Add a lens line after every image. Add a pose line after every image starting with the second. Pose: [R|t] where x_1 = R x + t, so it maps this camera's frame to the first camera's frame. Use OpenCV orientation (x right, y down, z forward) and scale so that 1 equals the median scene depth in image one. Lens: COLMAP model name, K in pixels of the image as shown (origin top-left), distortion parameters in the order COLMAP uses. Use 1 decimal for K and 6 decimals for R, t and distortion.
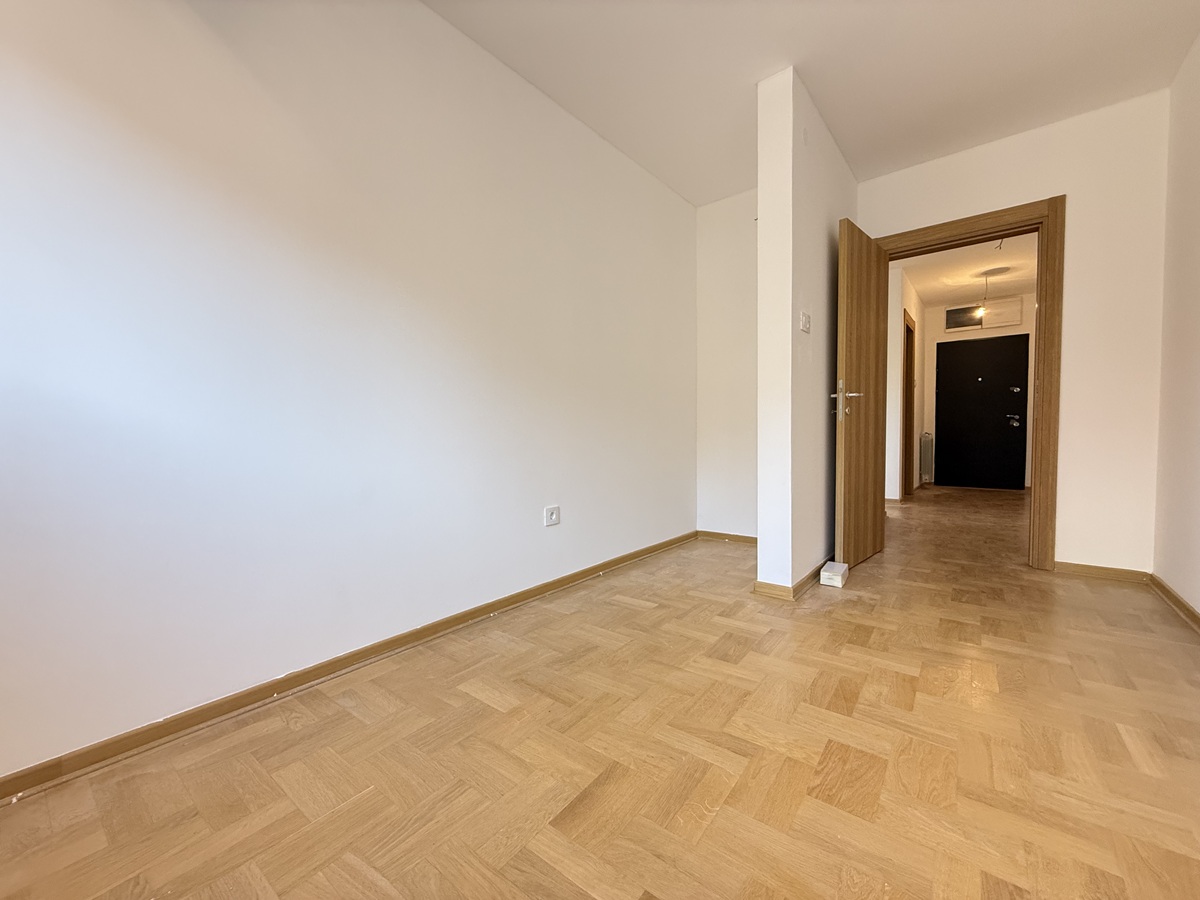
lens RADIAL K [[476.7, 0, 596.1], [0, 476.7, 450.2], [0, 0, 1]] dist [0.000558, 0.000074]
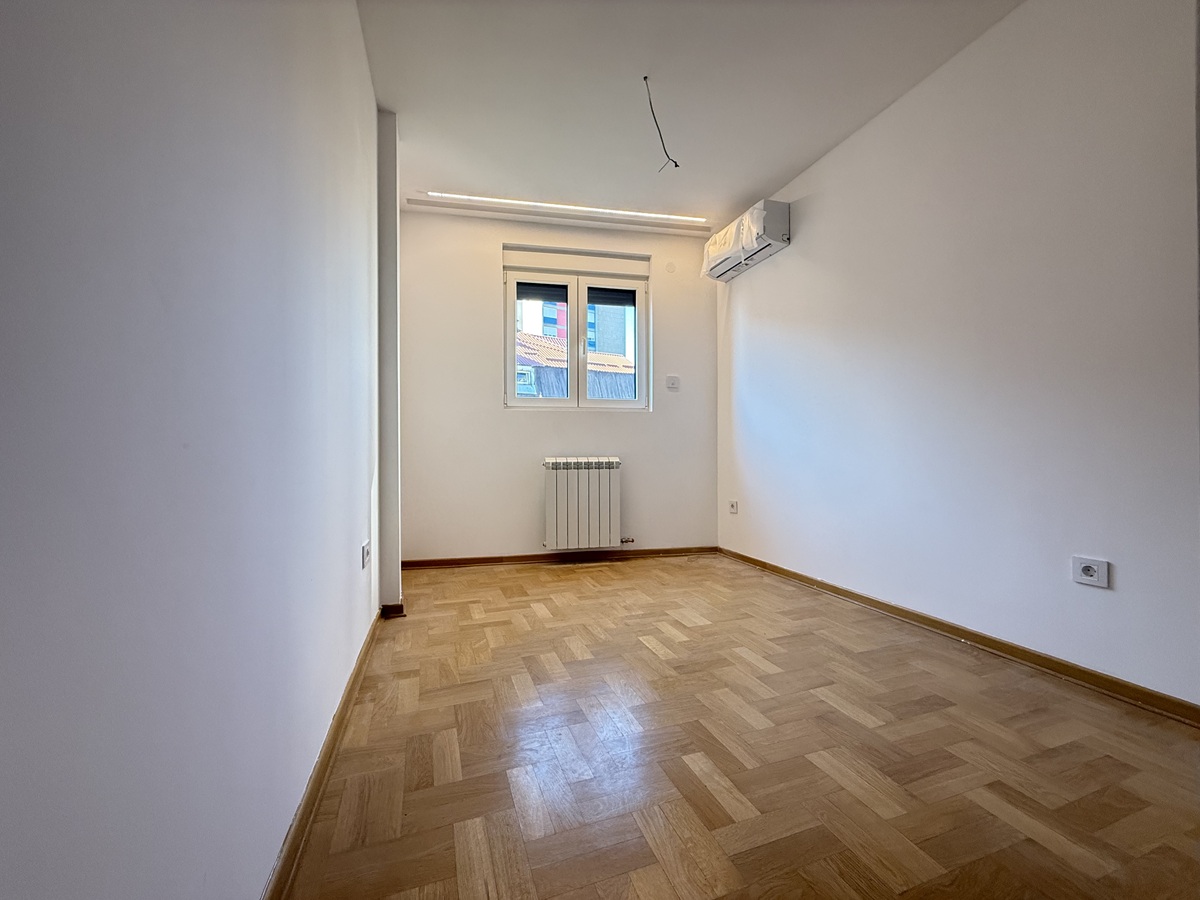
lens RADIAL K [[480.0, 0, 603.0], [0, 480.0, 456.7], [0, 0, 1]] dist [0.000259, 0.000002]
pose [[-0.525867, 0.022938, -0.850257, 1.080501], [-0.025716, 0.998751, 0.042848, -0.039016], [0.850178, 0.044398, -0.524620, 1.017688]]
